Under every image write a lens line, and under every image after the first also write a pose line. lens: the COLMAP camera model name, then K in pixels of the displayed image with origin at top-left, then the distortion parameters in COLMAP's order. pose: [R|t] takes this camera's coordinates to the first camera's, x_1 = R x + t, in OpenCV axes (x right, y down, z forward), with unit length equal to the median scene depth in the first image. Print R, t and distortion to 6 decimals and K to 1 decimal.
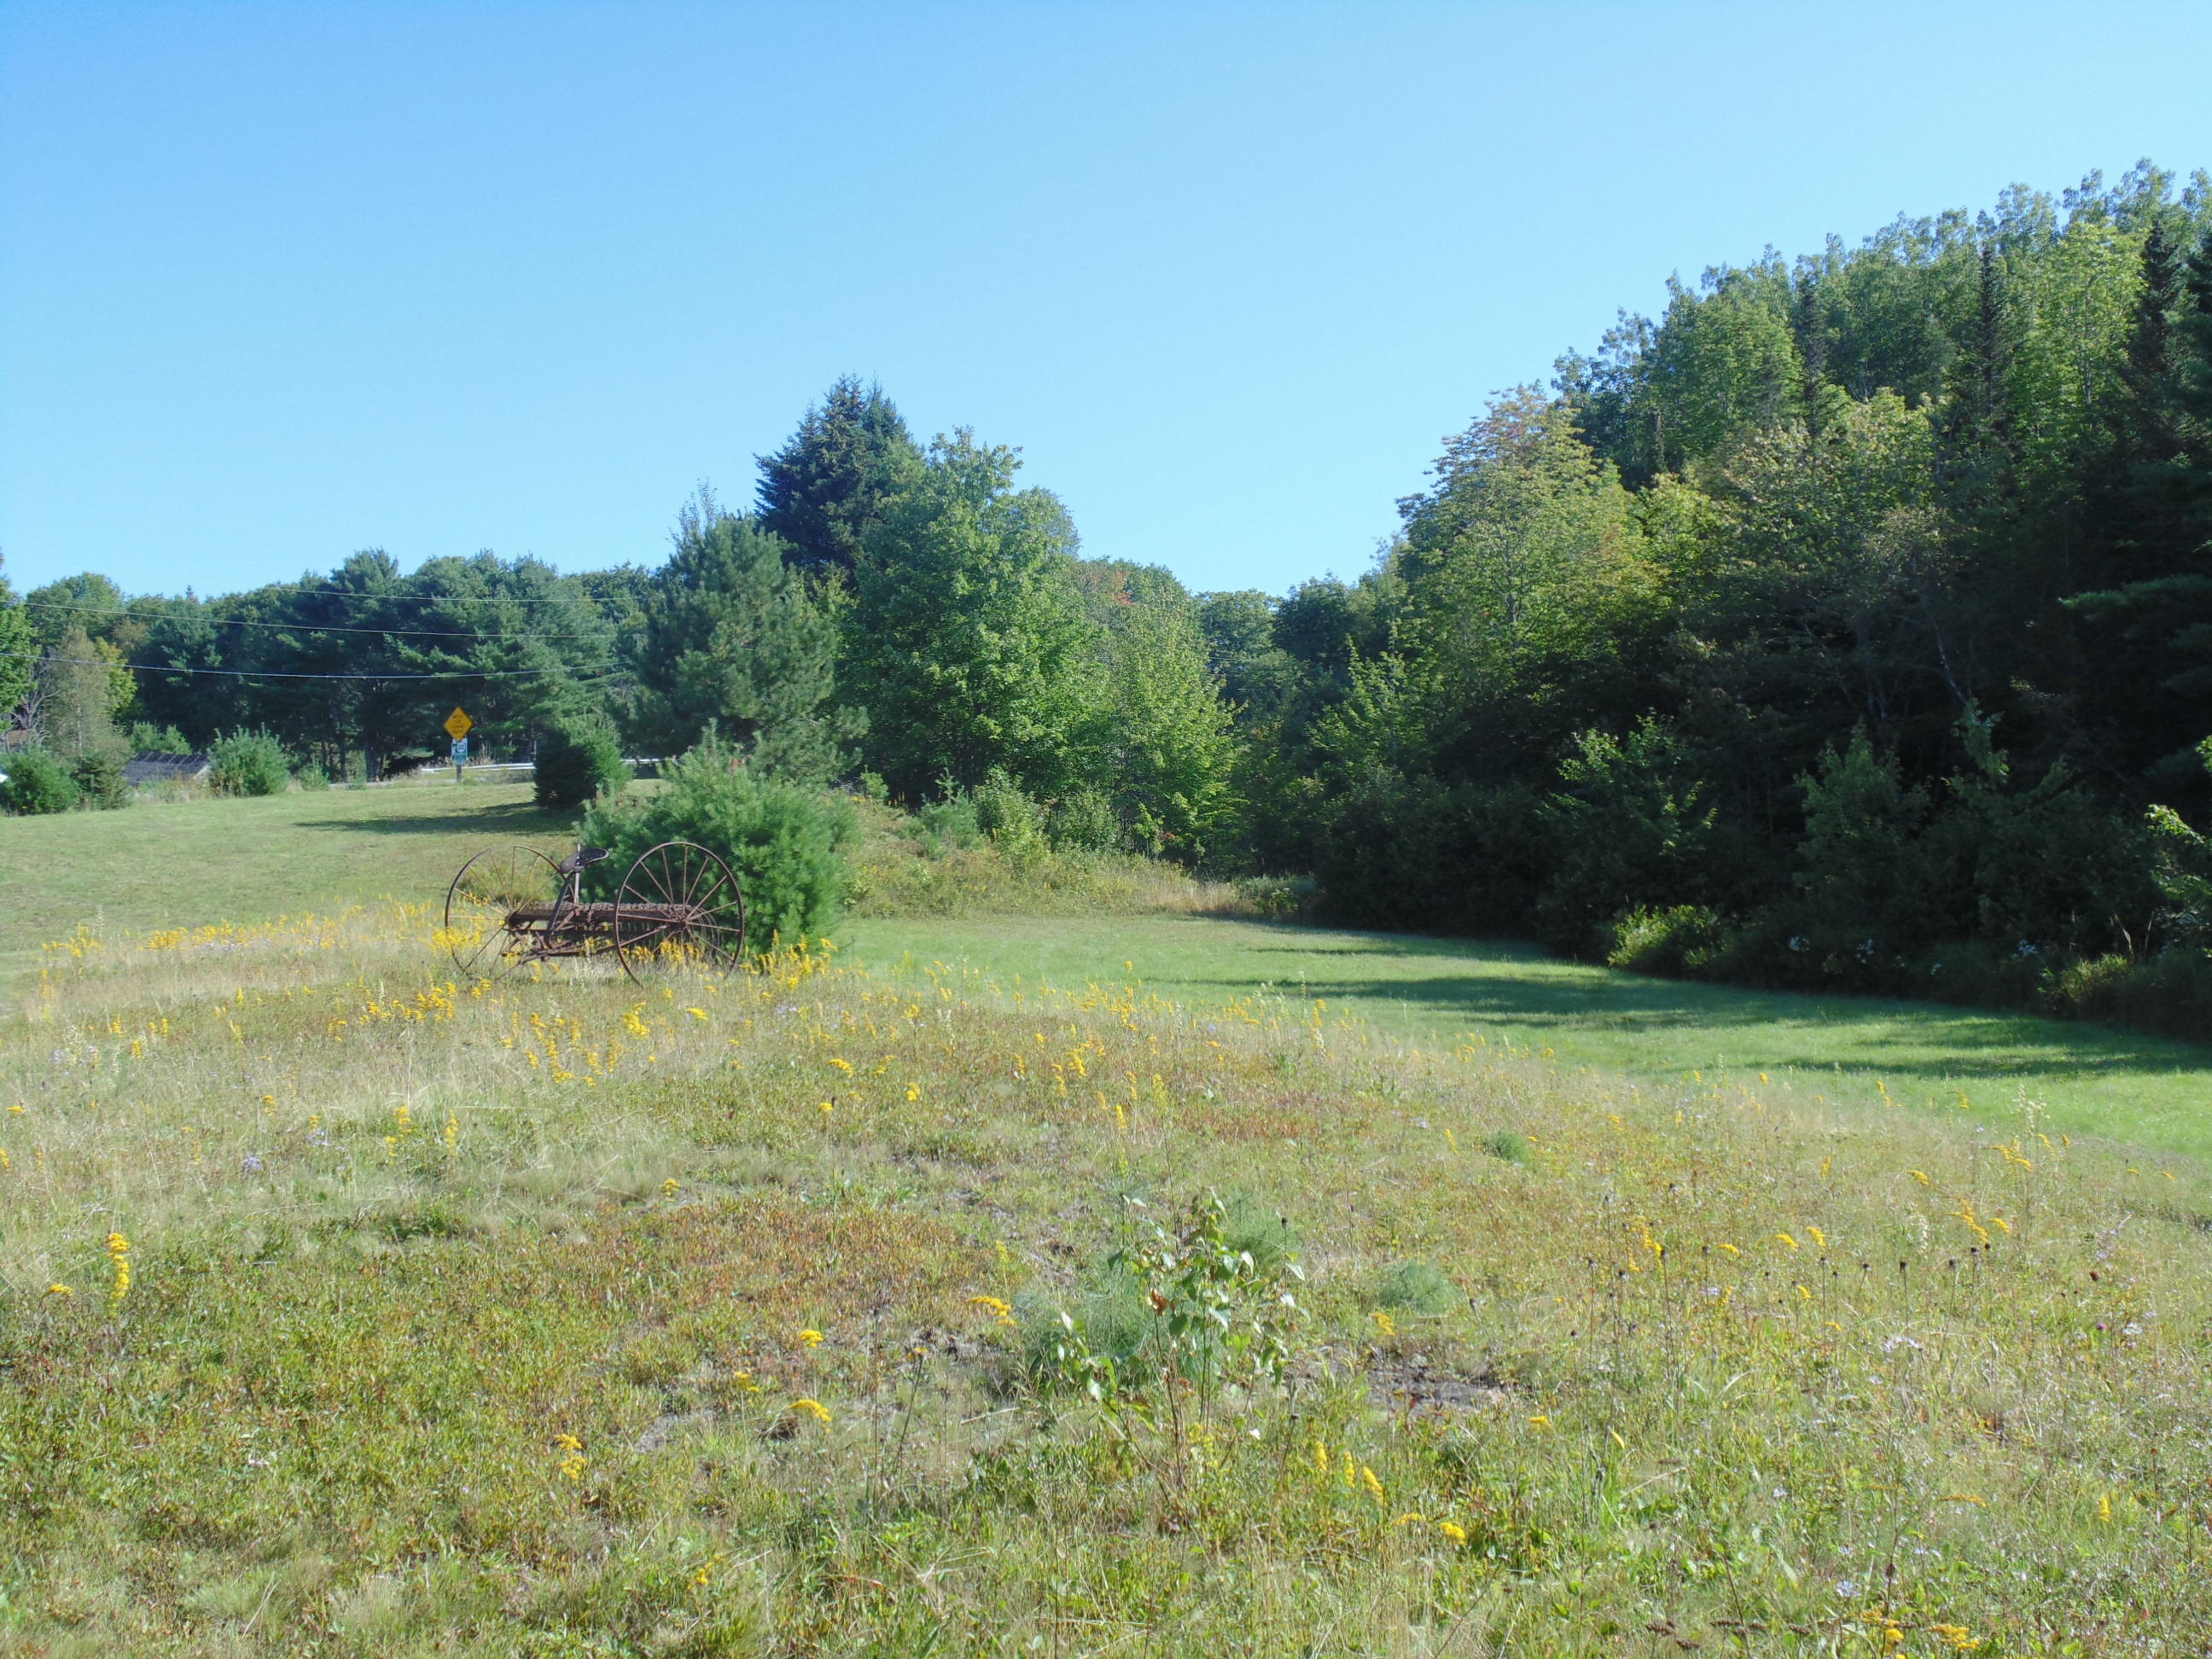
lens RADIAL K [[2666.3, 0, 1098.2], [0, 2666.3, 824.6], [0, 0, 1]] dist [0.020522, 0.000000]
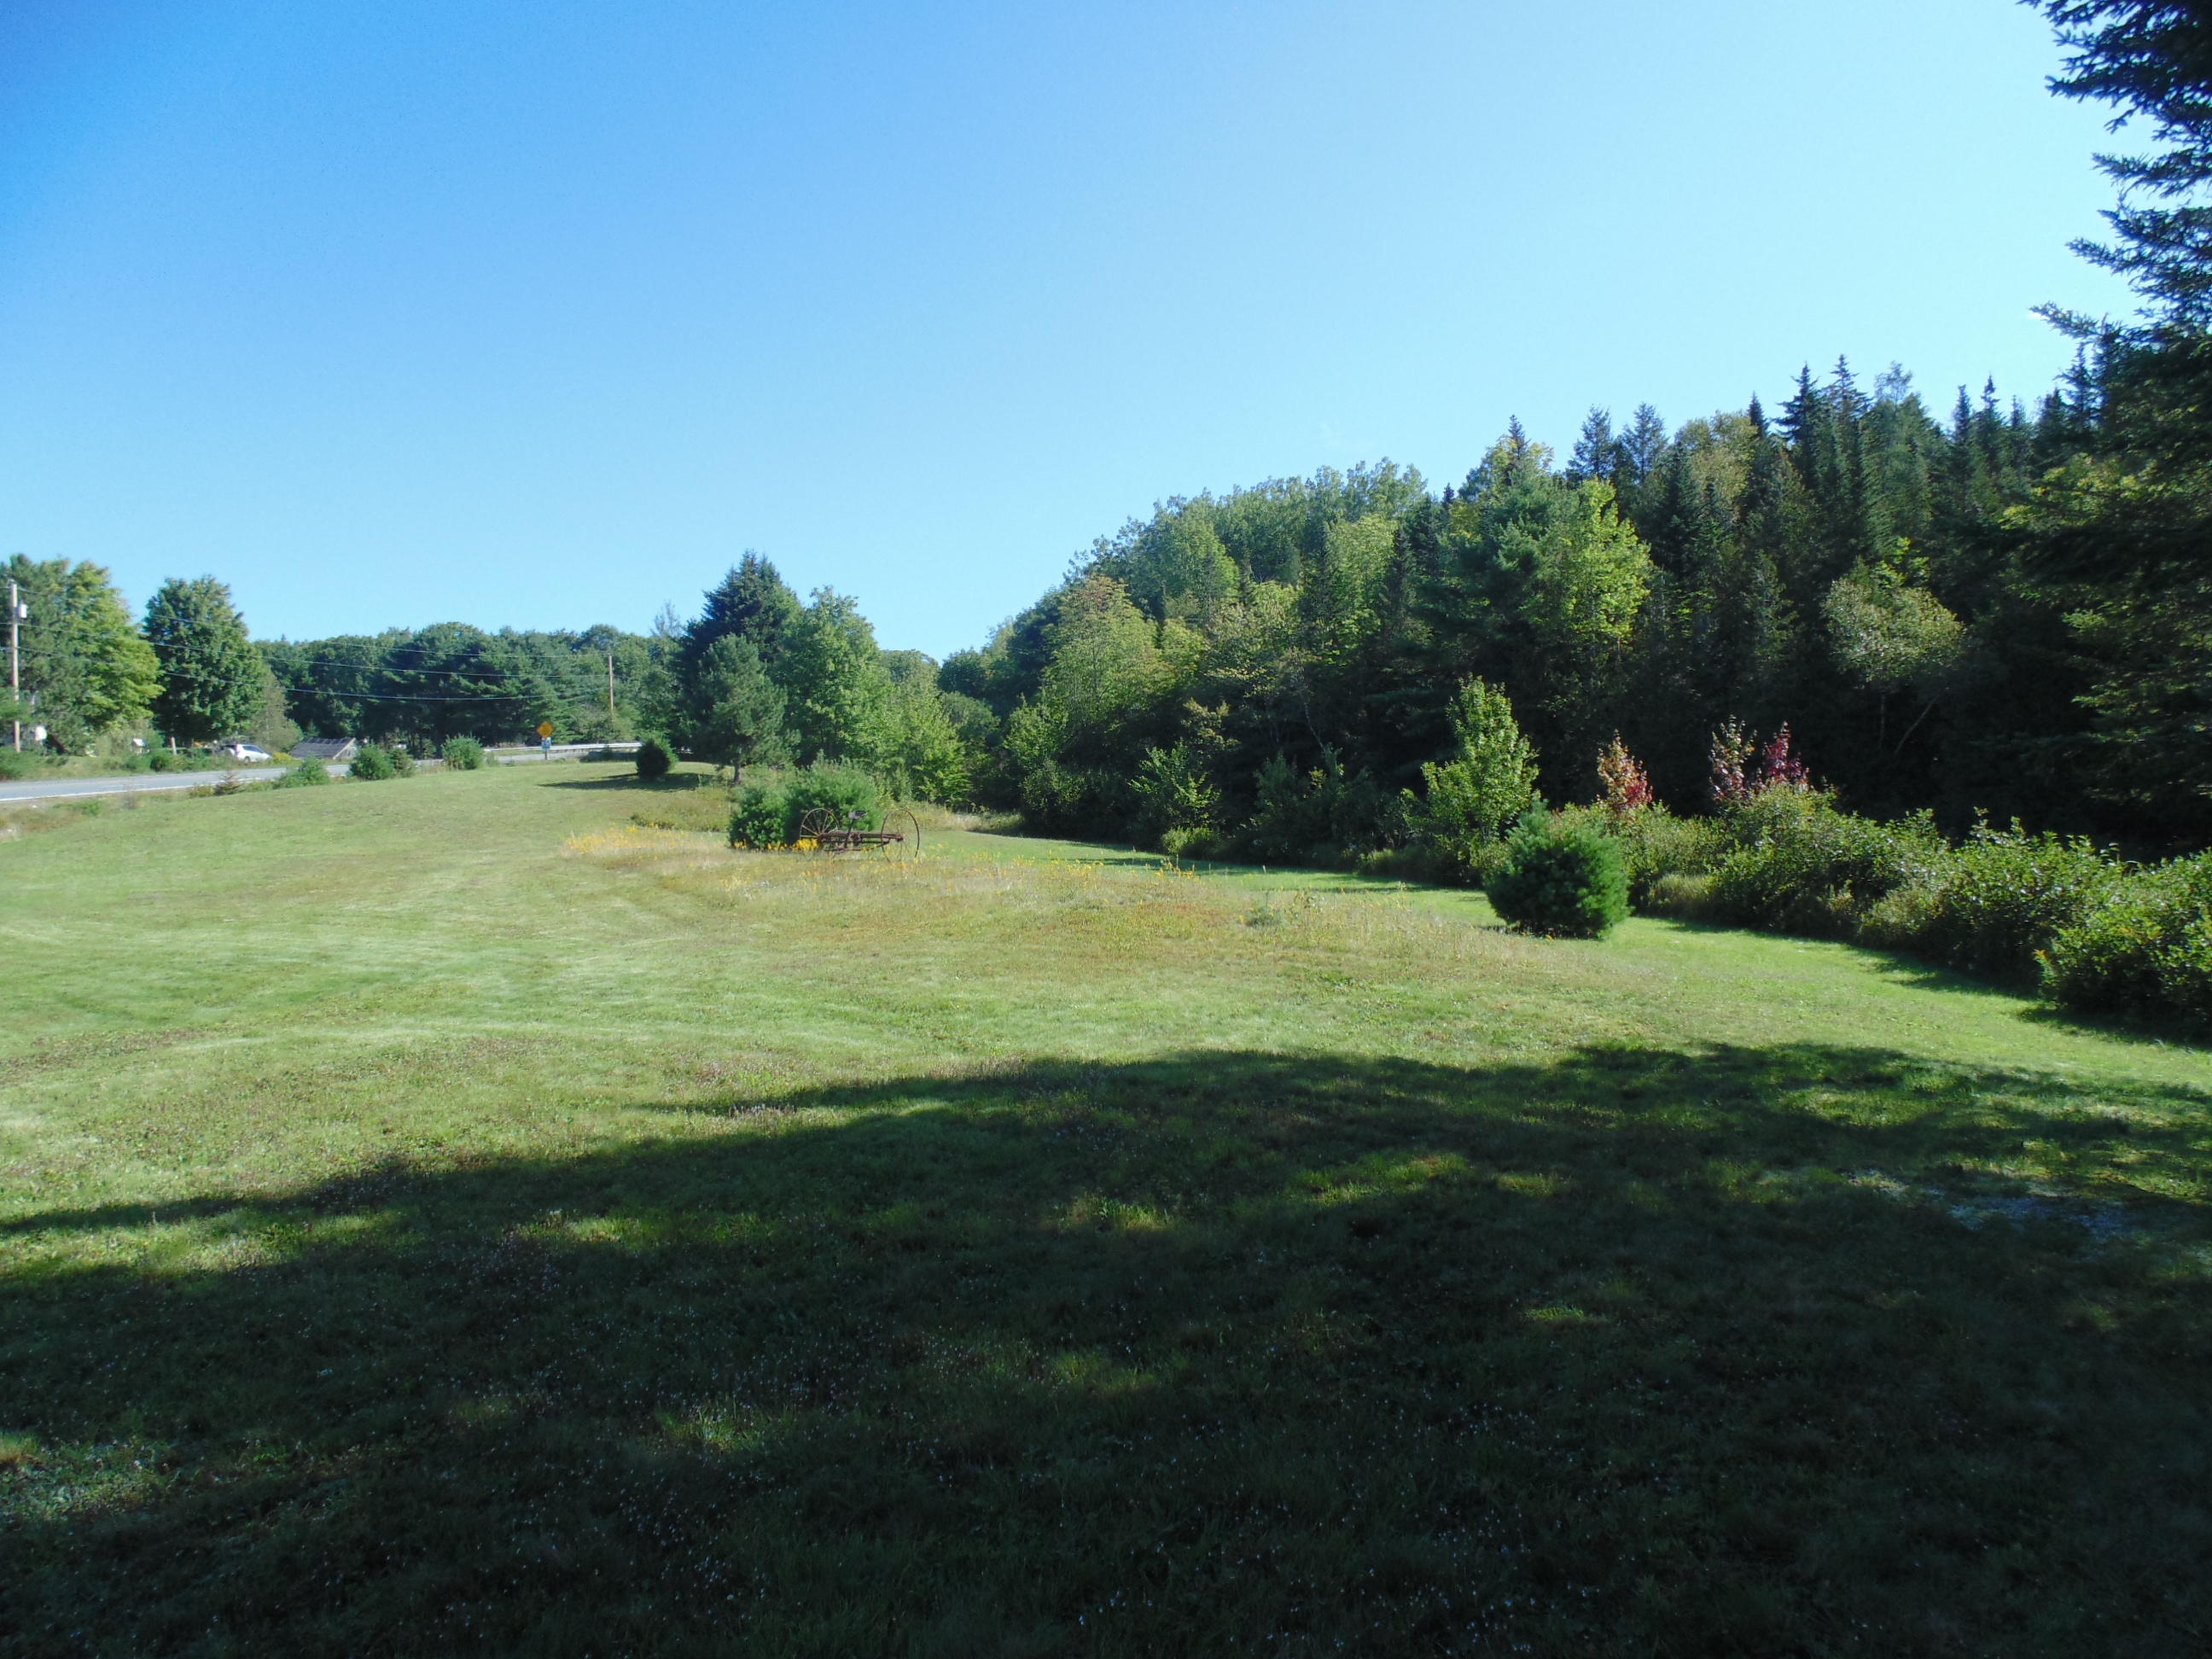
lens RADIAL K [[1438.5, 0, 1114.0], [0, 1438.5, 836.0], [0, 0, 1]] dist [0.001587, -0.000309]
pose [[0.981689, -0.001603, 0.190485, -0.042932], [-0.005779, 0.999254, 0.038192, -0.004335], [-0.190404, -0.038594, 0.980947, -0.092189]]
